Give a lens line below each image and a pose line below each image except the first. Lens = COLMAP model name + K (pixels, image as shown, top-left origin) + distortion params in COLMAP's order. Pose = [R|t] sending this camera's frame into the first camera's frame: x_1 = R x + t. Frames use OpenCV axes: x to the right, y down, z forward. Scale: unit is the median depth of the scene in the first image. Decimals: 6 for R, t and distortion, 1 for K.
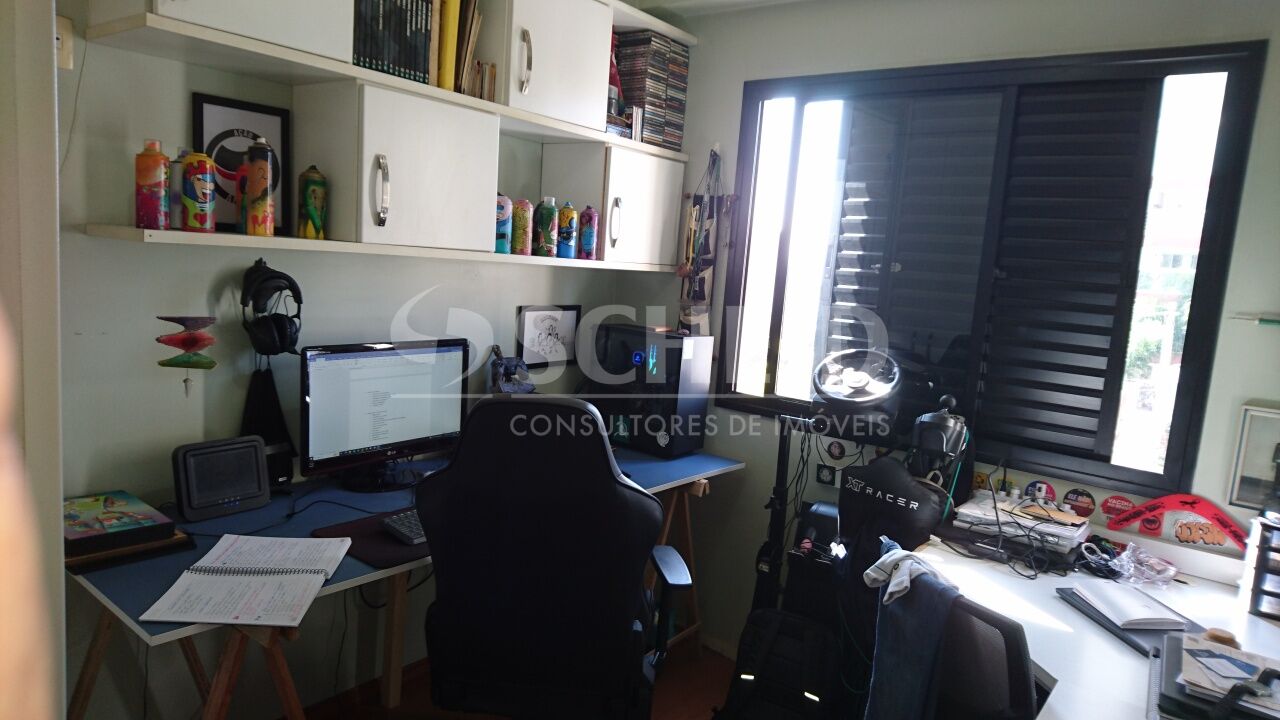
lens RADIAL K [[802.2, 0, 640.0], [0, 802.2, 360.0], [0, 0, 1]] dist [0.192315, -0.348646]
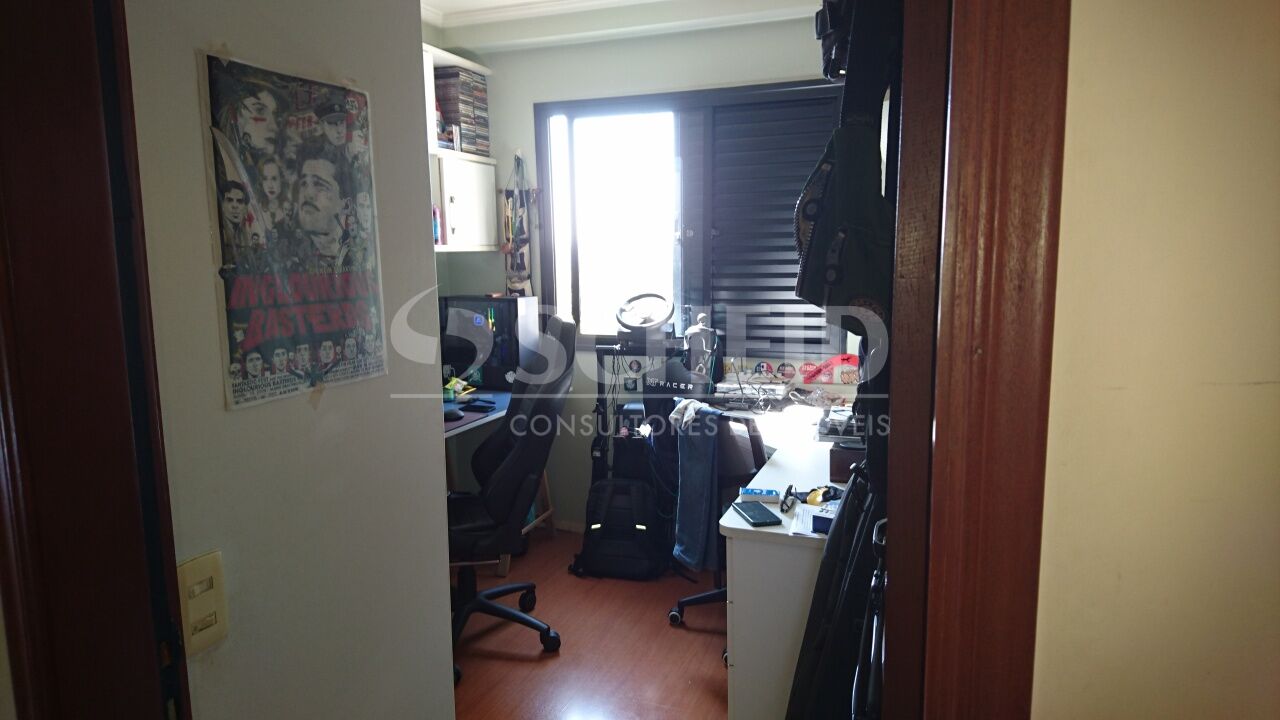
lens RADIAL K [[802.2, 0, 640.0], [0, 802.2, 360.0], [0, 0, 1]] dist [0.192315, -0.348646]
pose [[0.951112, -0.128278, 0.280947, -0.136196], [0.122727, 0.991738, 0.037341, 0.047351], [-0.283416, -0.001035, 0.958997, -0.331465]]
